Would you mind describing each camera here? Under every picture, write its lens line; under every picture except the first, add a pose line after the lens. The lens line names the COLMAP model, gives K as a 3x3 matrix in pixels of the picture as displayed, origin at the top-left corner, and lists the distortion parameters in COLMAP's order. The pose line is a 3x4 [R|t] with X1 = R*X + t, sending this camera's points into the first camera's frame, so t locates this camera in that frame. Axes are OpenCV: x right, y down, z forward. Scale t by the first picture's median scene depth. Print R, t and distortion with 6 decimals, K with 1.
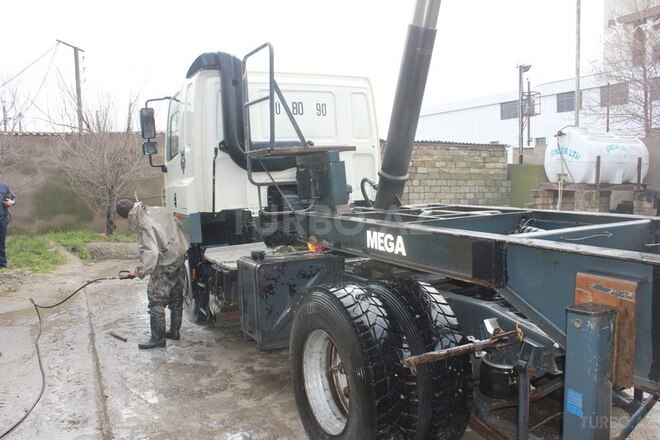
lens RADIAL K [[552.5, 0, 330.0], [0, 552.5, 220.0], [0, 0, 1]] dist [-0.170170, 0.168360]
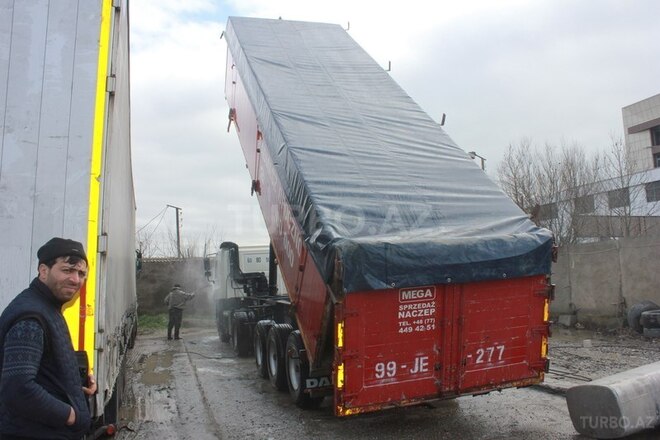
lens RADIAL K [[552.5, 0, 330.0], [0, 552.5, 220.0], [0, 0, 1]] dist [-0.170170, 0.168360]
pose [[0.987806, -0.037702, -0.151057, 0.320557], [0.009861, 0.983439, -0.180969, 0.044396], [0.155378, 0.177272, 0.971819, -0.735066]]
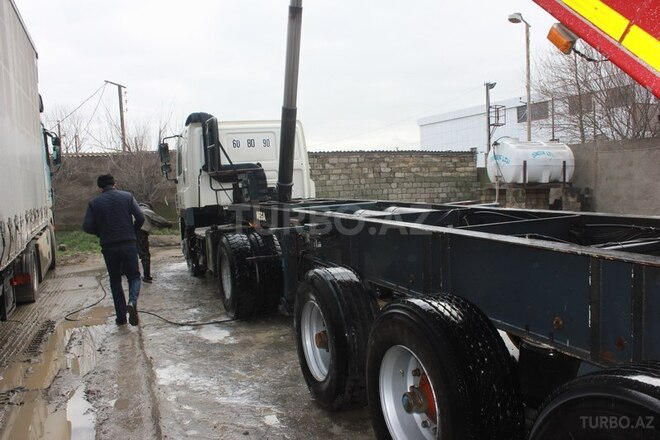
lens RADIAL K [[552.5, 0, 330.0], [0, 552.5, 220.0], [0, 0, 1]] dist [-0.170170, 0.168360]
pose [[0.996961, -0.017514, -0.075904, 0.134679], [0.016947, 0.999824, -0.008109, 0.019934], [0.076033, 0.006798, 0.997082, -0.279592]]
